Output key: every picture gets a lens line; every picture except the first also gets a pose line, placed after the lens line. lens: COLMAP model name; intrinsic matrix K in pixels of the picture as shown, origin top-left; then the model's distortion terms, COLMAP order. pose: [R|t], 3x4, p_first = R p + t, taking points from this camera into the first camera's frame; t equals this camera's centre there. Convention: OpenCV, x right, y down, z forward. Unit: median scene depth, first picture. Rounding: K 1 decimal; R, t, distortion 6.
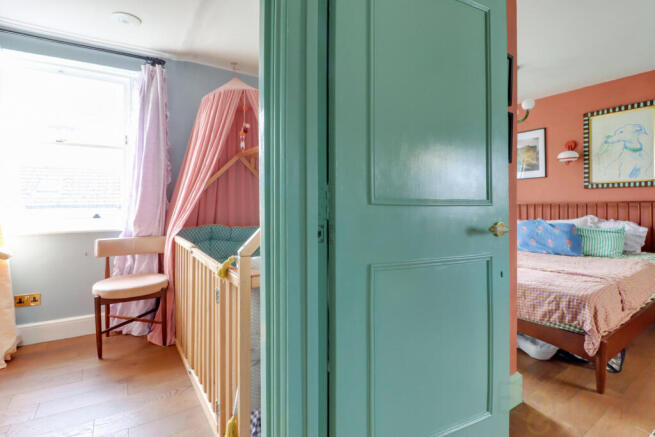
lens RADIAL K [[298.5, 0, 335.8], [0, 298.5, 206.2], [0, 0, 1]] dist [0.000361, -0.010008]
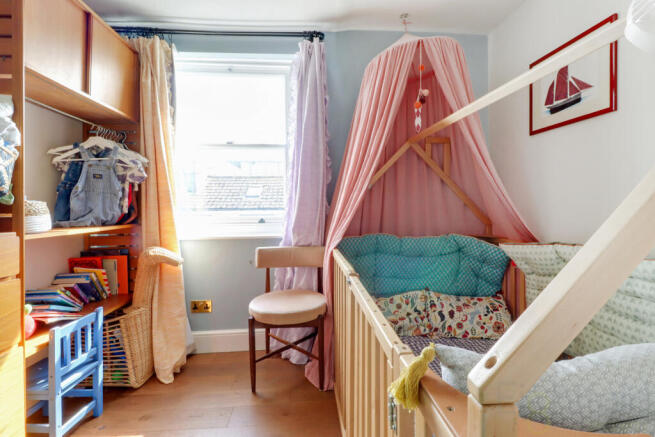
lens RADIAL K [[302.7, 0, 343.4], [0, 302.7, 212.7], [0, 0, 1]] dist [0.018975, -0.014505]
pose [[0.877383, 0.000510, -0.479791, -0.131861], [0.005826, 0.999914, 0.011717, -0.002768], [0.479756, -0.013076, 0.877304, 0.307313]]
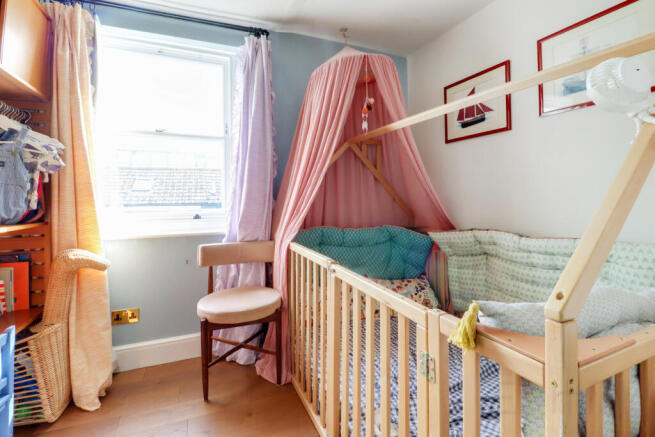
lens RADIAL K [[302.2, 0, 339.7], [0, 302.2, 197.2], [0, 0, 1]] dist [0.018345, -0.012889]
pose [[0.982424, -0.012906, -0.186215, -0.242866], [0.009270, 0.999749, -0.020386, -0.002238], [0.186431, 0.018301, 0.982298, 0.220429]]
